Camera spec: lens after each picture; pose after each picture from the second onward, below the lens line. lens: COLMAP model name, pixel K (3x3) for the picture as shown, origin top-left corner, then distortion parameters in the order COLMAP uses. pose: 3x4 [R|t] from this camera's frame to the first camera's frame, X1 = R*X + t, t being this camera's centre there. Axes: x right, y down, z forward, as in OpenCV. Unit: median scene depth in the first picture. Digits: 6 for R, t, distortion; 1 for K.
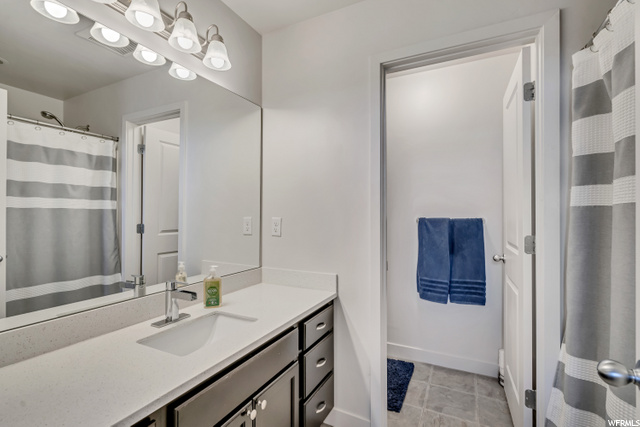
lens RADIAL K [[295.3, 0, 319.7], [0, 295.3, 211.7], [0, 0, 1]] dist [-0.000837, 0.000569]
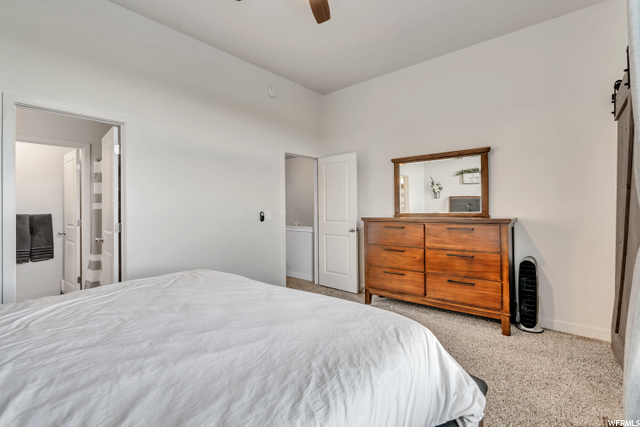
lens RADIAL K [[295.3, 0, 322.1], [0, 295.3, 200.9], [0, 0, 1]] dist [-0.000837, 0.000569]
pose [[0.239250, 0.006321, 0.970937, -0.900943], [0.008312, 0.999929, -0.008558, -0.030496], [-0.970922, 0.010118, 0.239181, -1.177100]]
